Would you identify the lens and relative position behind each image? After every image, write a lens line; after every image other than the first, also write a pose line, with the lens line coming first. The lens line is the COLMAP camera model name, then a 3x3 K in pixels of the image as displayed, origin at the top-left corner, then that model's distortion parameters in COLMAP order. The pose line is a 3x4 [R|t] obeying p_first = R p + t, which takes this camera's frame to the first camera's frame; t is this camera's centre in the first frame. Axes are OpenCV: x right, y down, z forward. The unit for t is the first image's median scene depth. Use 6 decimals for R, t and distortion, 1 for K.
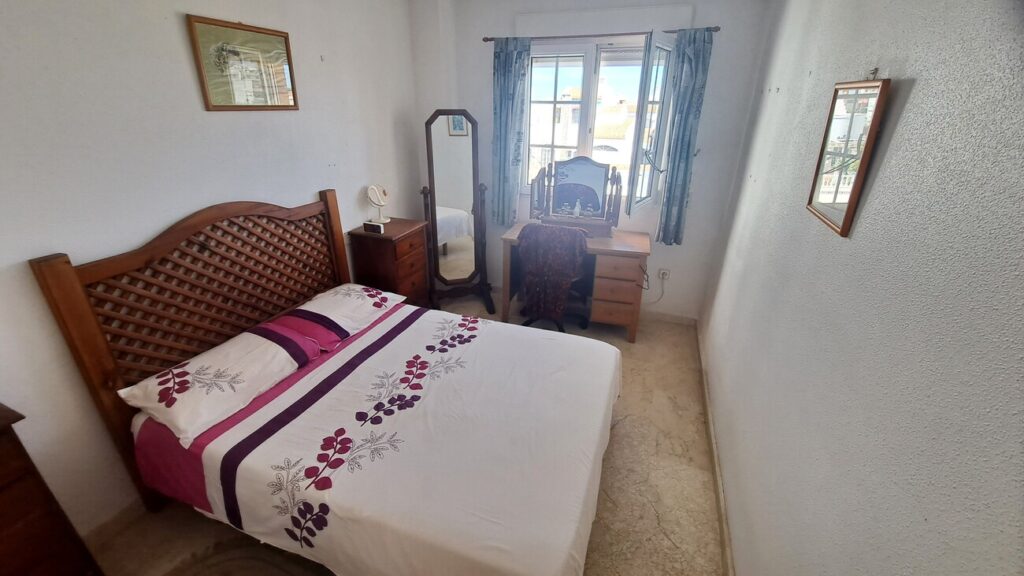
lens RADIAL K [[414.2, 0, 501.1], [0, 414.2, 280.1], [0, 0, 1]] dist [-0.017091, -0.000353]
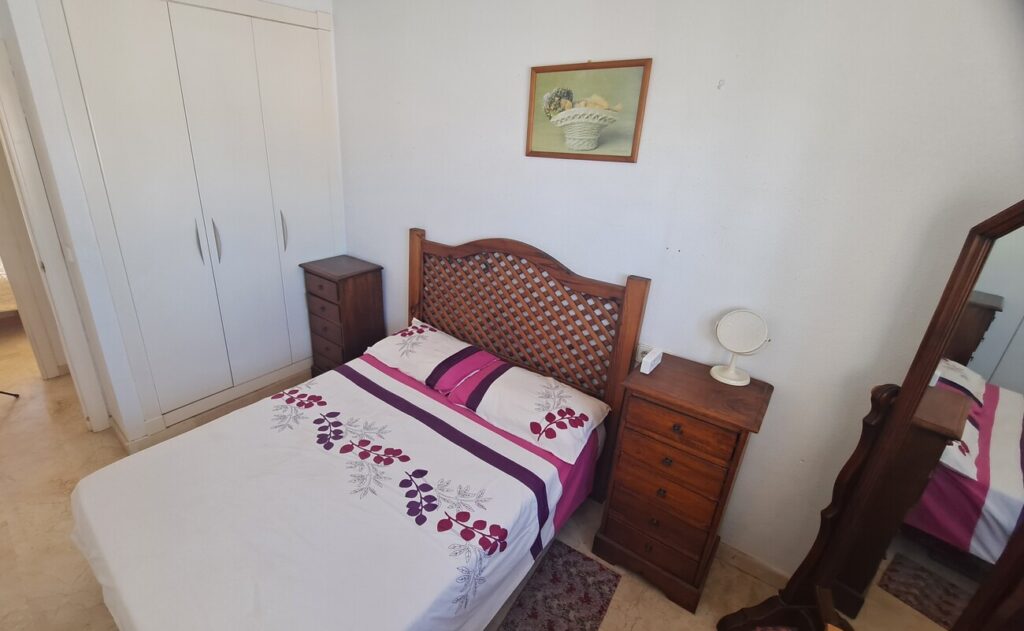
lens RADIAL K [[509.5, 0, 512.0], [0, 509.5, 315.5], [0, 0, 1]] dist [0.000640, 0.000057]
pose [[-0.354271, 0.301738, -0.885125, 0.558129], [-0.383437, 0.816417, 0.431786, -0.593947], [0.852917, 0.492359, -0.173535, 1.318333]]
